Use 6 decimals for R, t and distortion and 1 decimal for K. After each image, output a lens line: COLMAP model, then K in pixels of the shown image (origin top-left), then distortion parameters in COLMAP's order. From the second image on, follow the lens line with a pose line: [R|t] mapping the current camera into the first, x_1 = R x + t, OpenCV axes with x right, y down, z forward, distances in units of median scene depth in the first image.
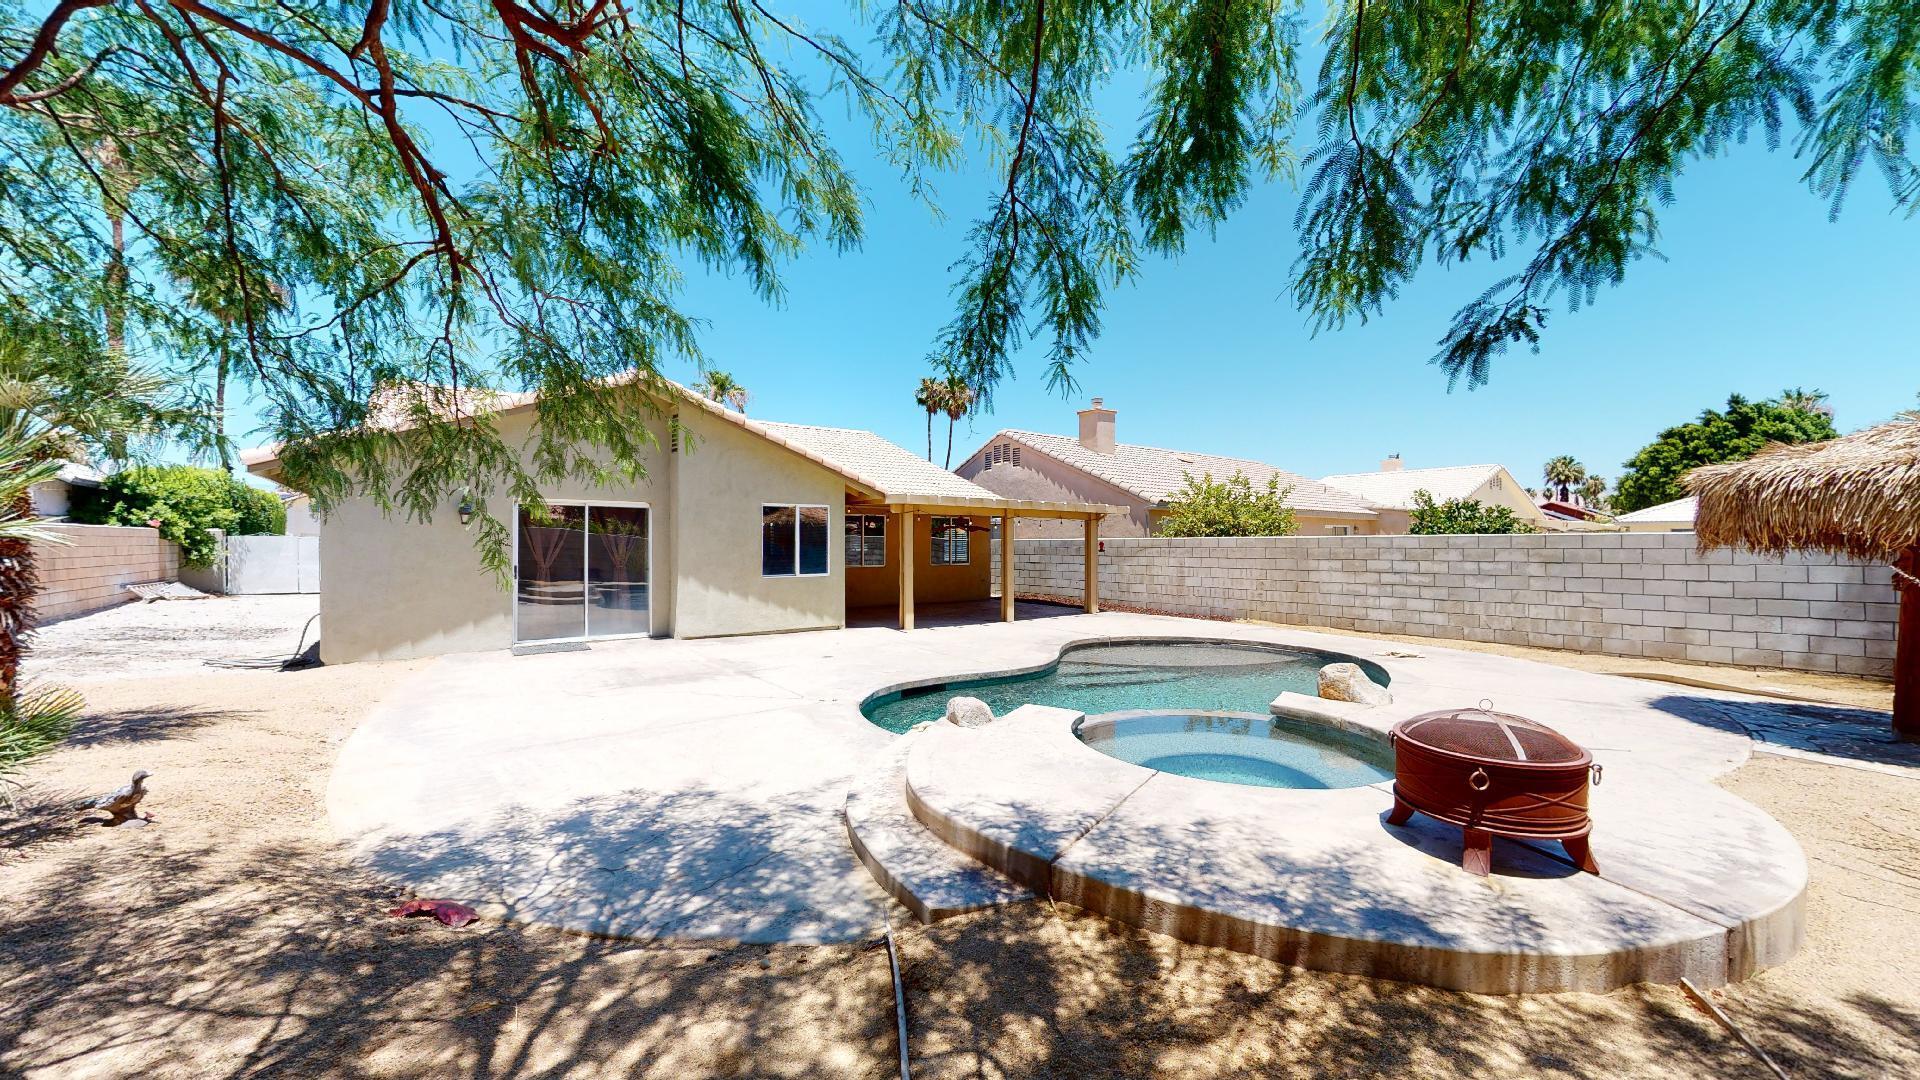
lens RADIAL K [[698.6, 0, 961.3], [0, 698.6, 542.6], [0, 0, 1]] dist [-0.000780, 0.000158]
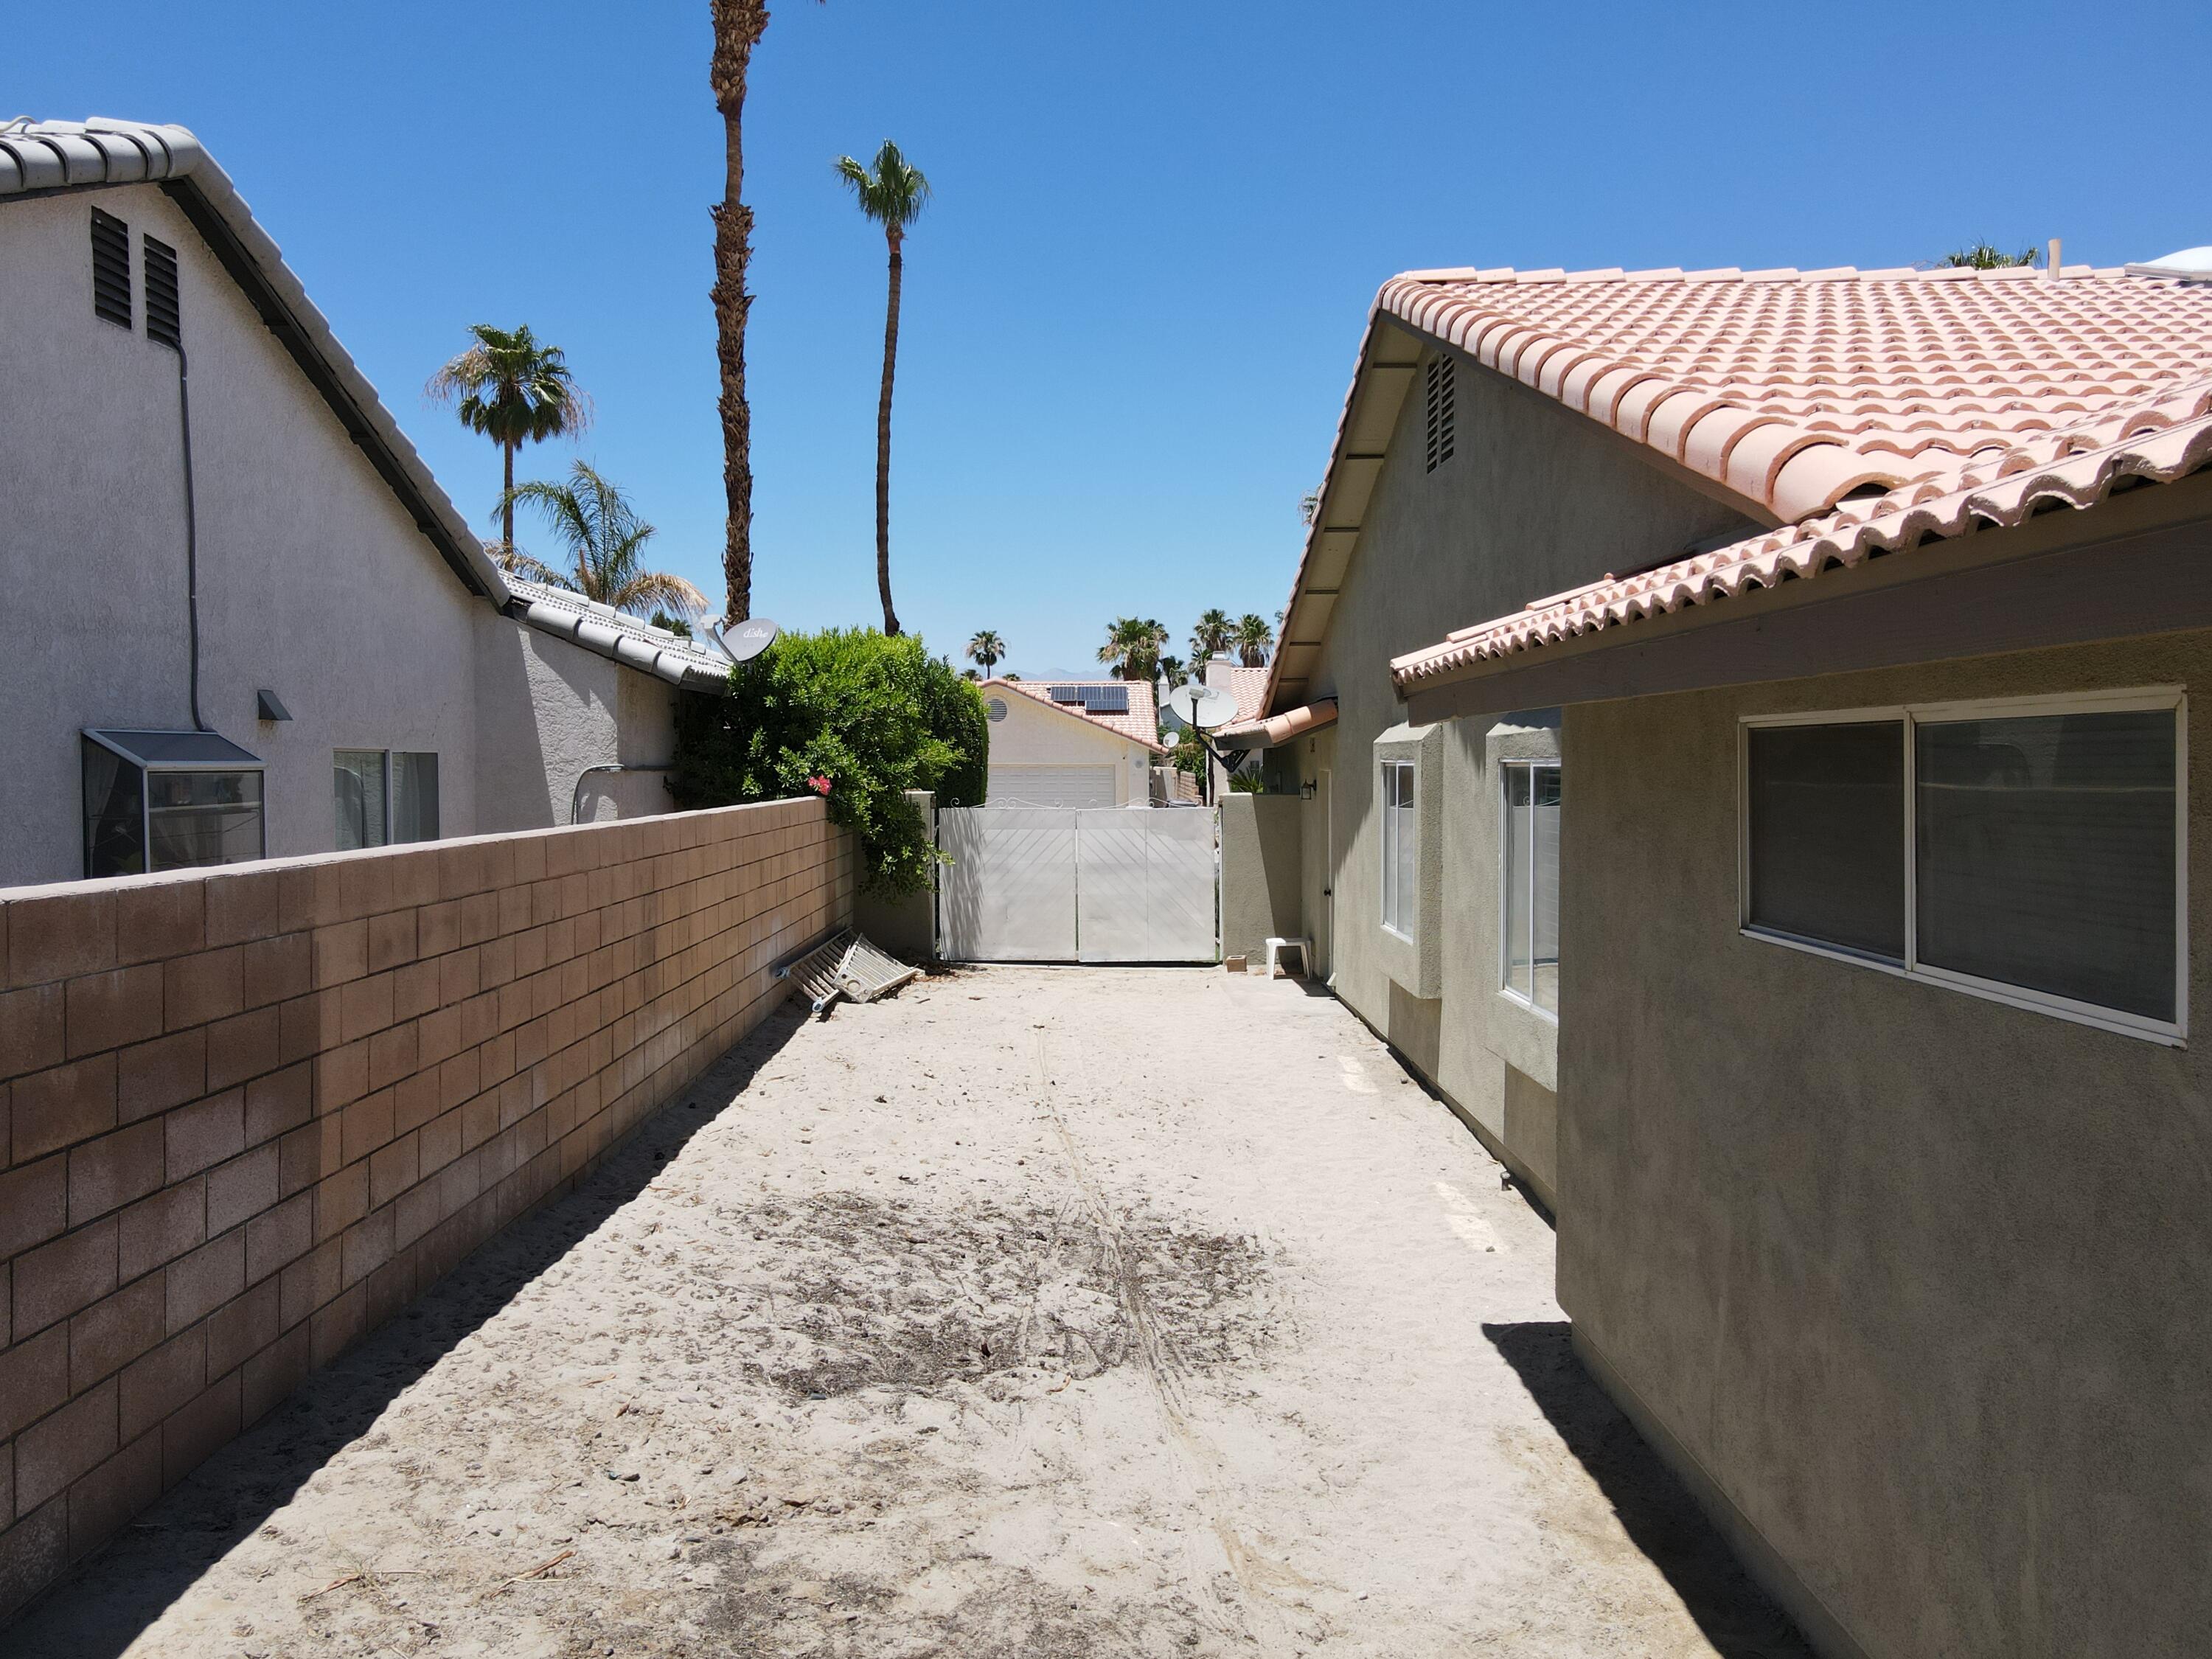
lens RADIAL K [[1618.1, 0, 1105.0], [0, 1618.1, 827.5], [0, 0, 1]] dist [-0.001310, 0.015812]
pose [[0.792463, 0.015144, -0.609732, -0.483650], [0.006319, 0.999434, 0.033037, -0.031001], [0.609888, -0.030033, 0.791919, 0.387899]]
